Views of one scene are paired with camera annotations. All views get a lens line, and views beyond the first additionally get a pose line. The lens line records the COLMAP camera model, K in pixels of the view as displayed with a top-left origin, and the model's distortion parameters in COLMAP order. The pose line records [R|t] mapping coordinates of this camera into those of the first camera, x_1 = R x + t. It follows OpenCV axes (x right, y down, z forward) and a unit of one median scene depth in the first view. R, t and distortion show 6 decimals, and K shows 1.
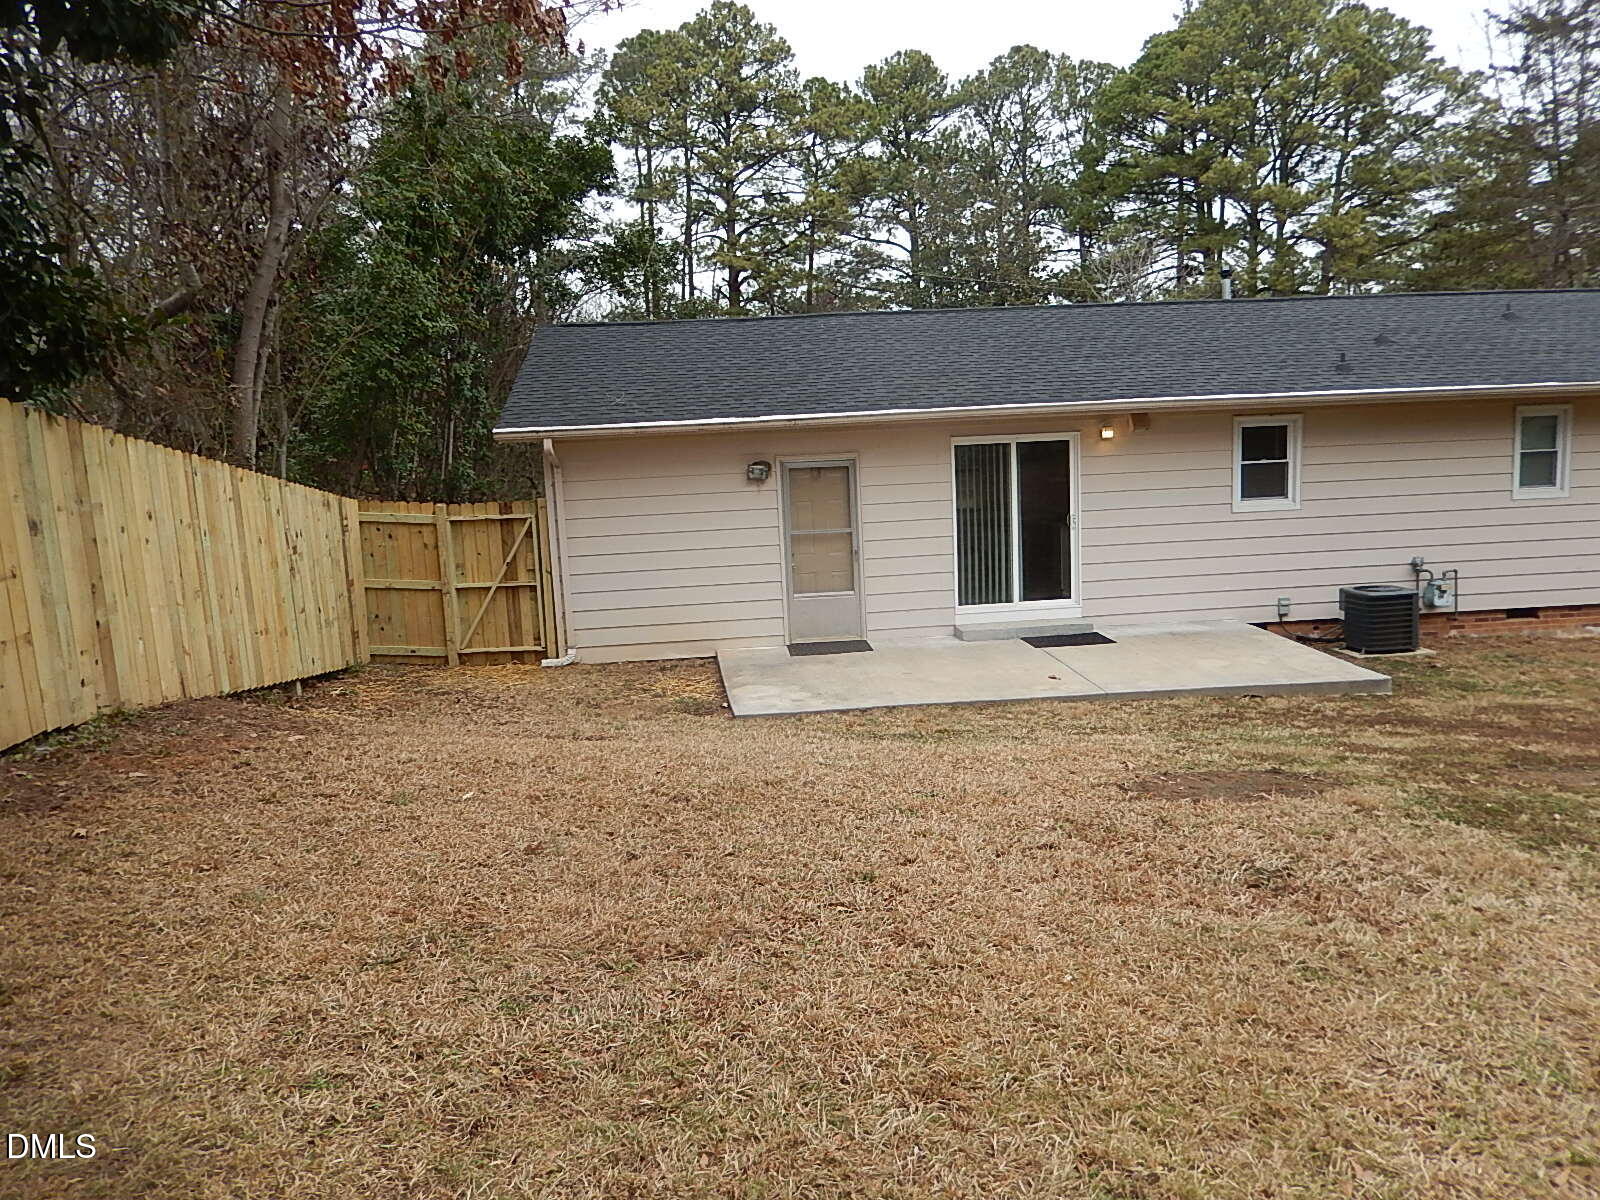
lens RADIAL K [[1166.4, 0, 798.2], [0, 1166.4, 604.6], [0, 0, 1]] dist [-0.036041, 0.008191]
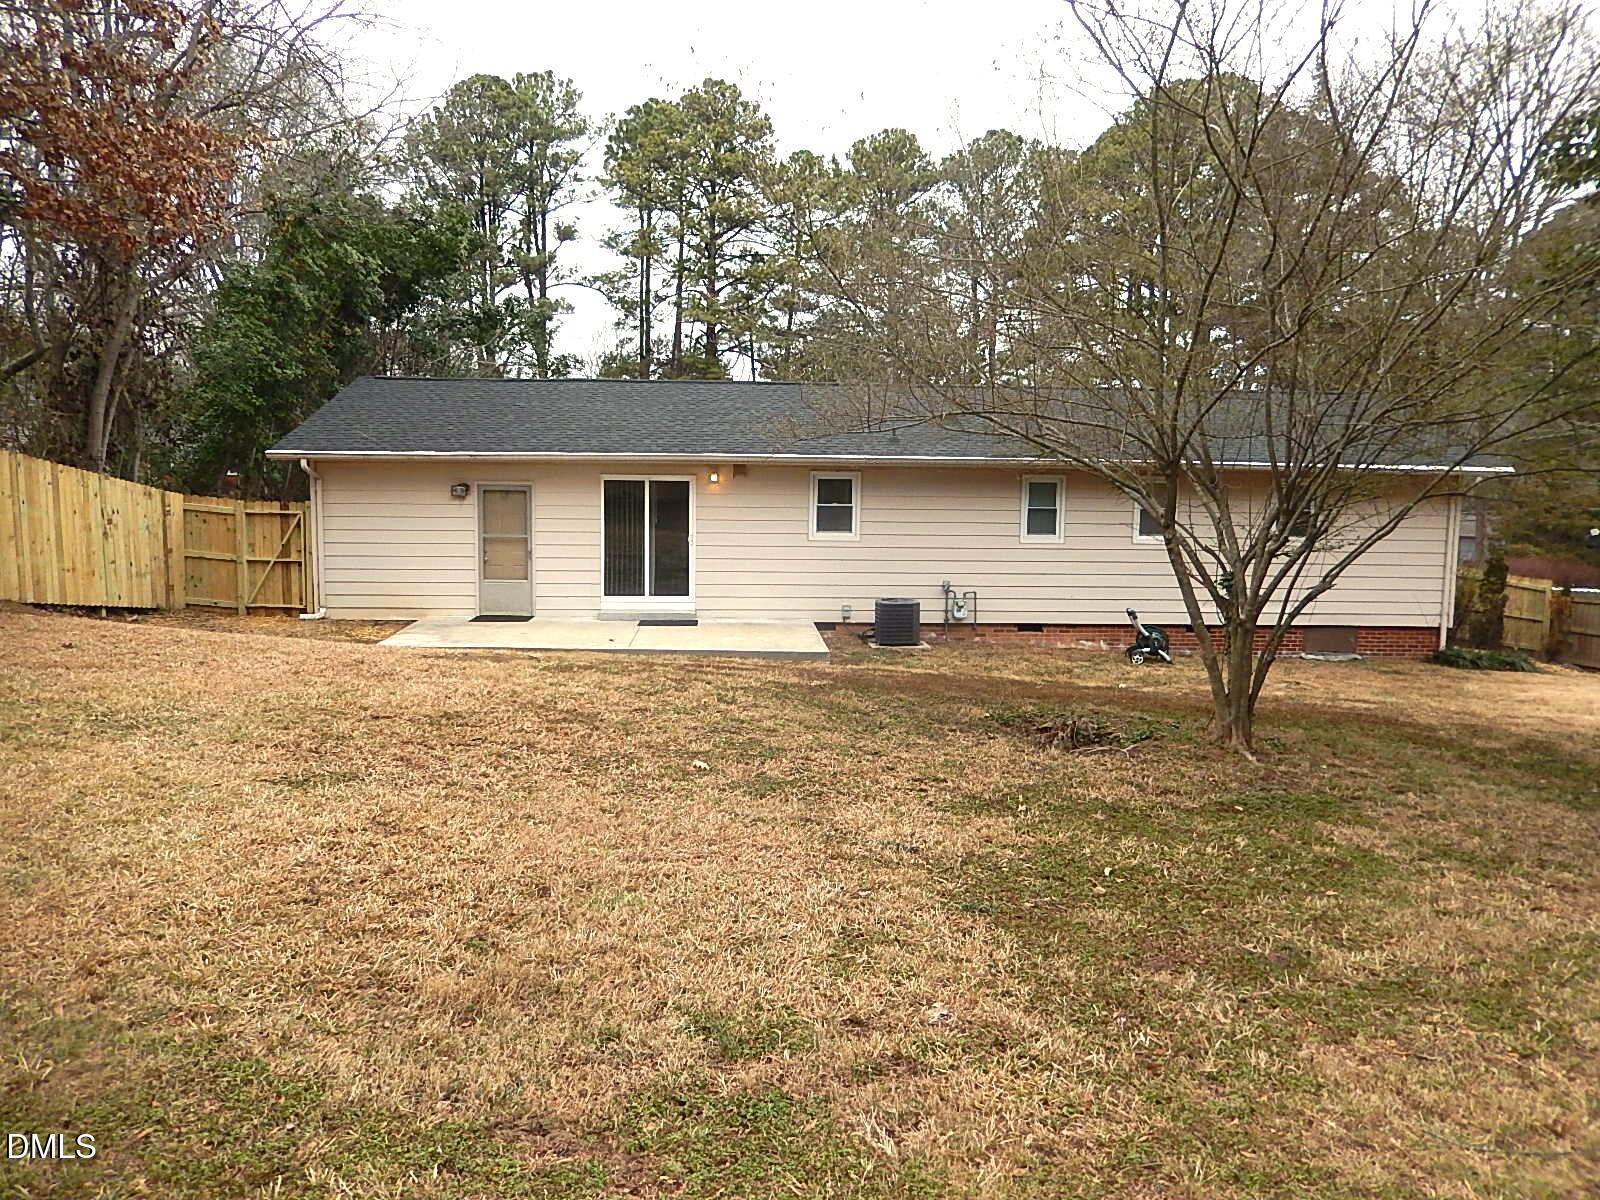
lens RADIAL K [[1166.4, 0, 802.5], [0, 1166.4, 595.4], [0, 0, 1]] dist [-0.036041, 0.008191]
pose [[0.997744, 0.060677, -0.028737, 0.415961], [-0.061908, 0.997108, -0.044069, 0.047641], [0.025980, 0.045749, 0.998615, -0.380781]]
